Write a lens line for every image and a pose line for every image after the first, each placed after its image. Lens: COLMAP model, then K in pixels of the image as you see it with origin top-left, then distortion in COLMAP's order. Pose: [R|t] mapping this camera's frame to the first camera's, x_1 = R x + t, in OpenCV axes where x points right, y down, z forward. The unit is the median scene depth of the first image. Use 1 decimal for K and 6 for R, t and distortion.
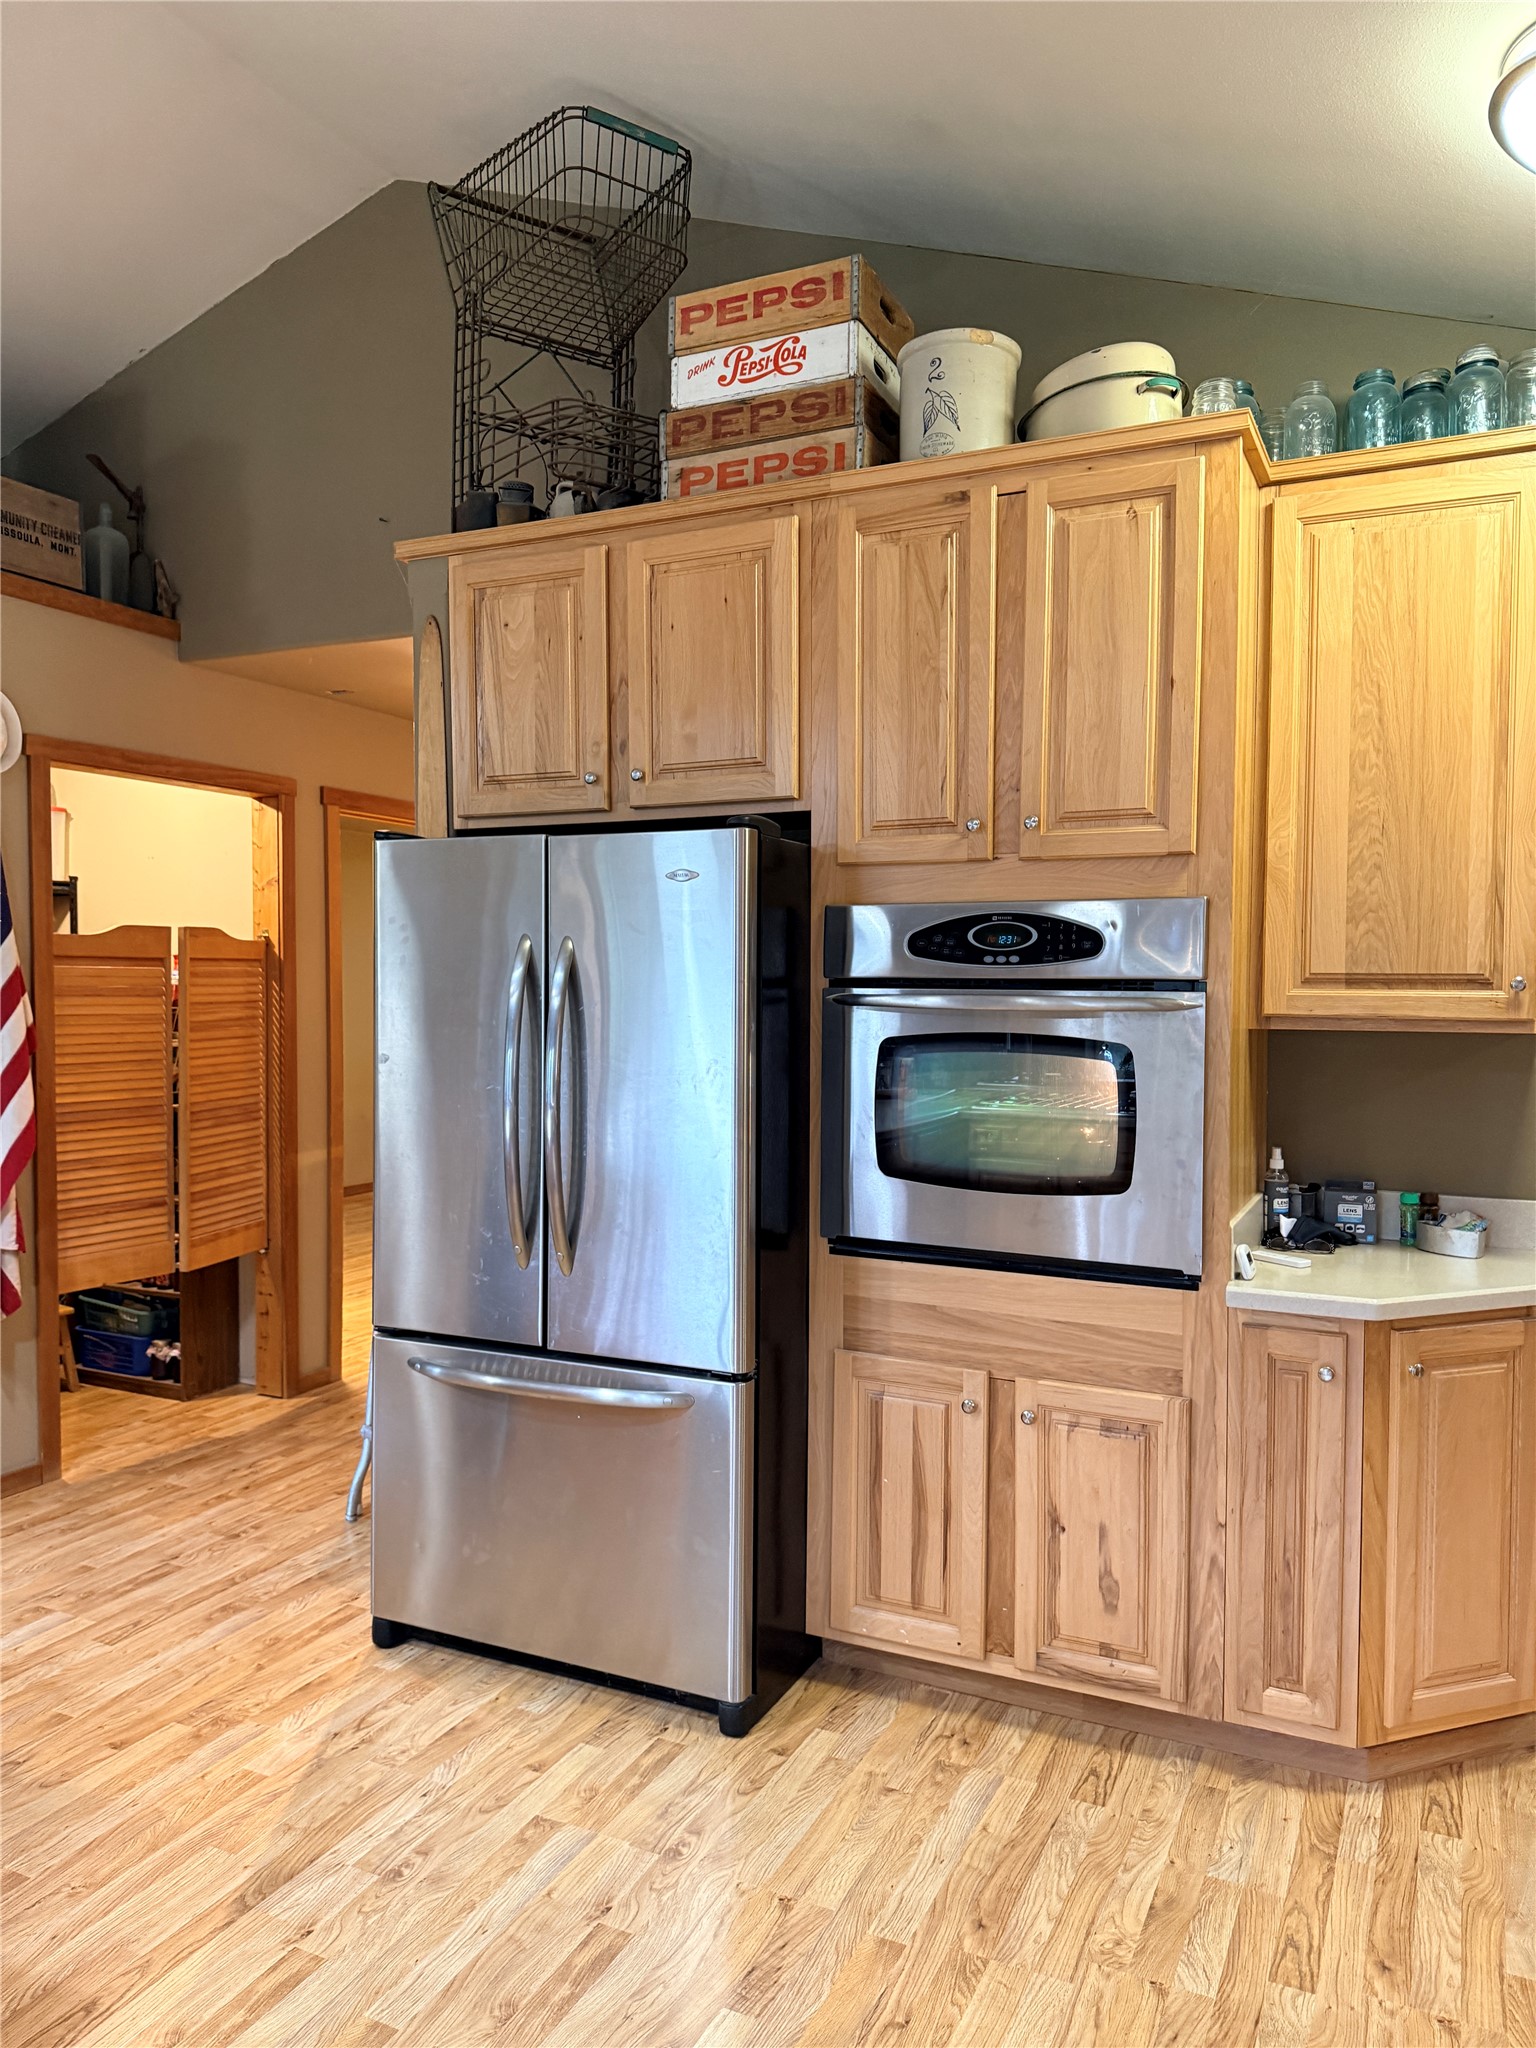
lens RADIAL K [[1425.3, 0, 768.1], [0, 1425.3, 1029.8], [0, 0, 1]] dist [0.000950, -0.000665]
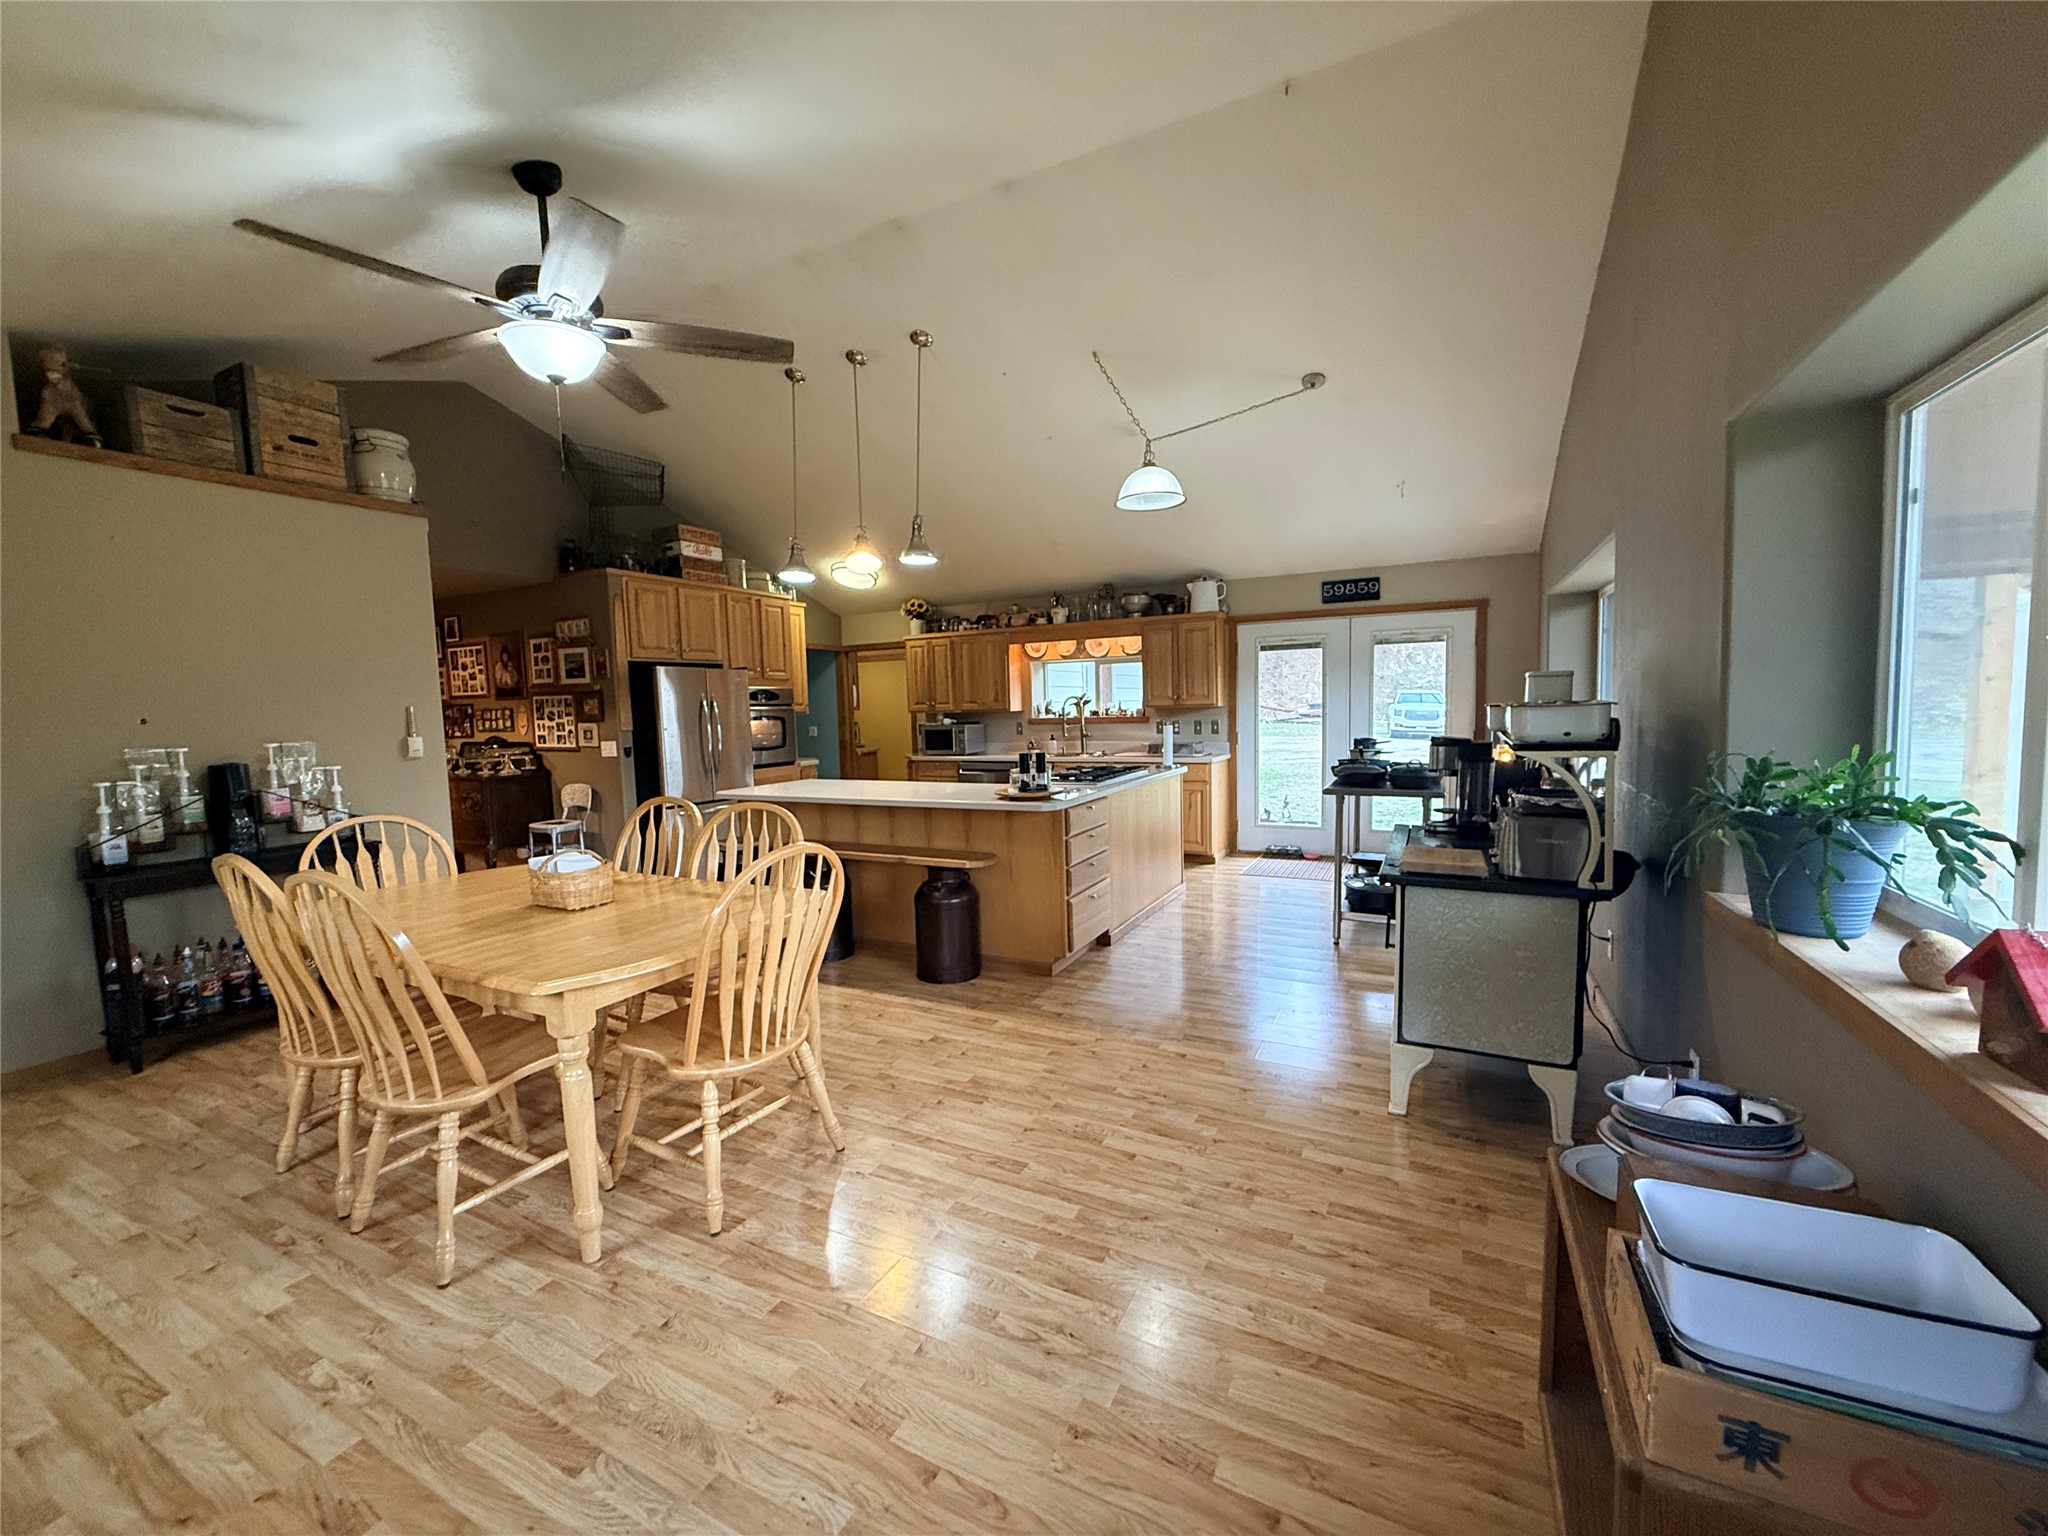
lens RADIAL K [[809.0, 0, 1024.4], [0, 809.0, 769.1], [0, 0, 1]] dist [0.000889, -0.000504]
pose [[0.027942, -0.080452, 0.996367, -2.238158], [0.068401, 0.994574, 0.078389, 0.023615], [-0.997267, 0.065962, 0.033293, 0.066583]]
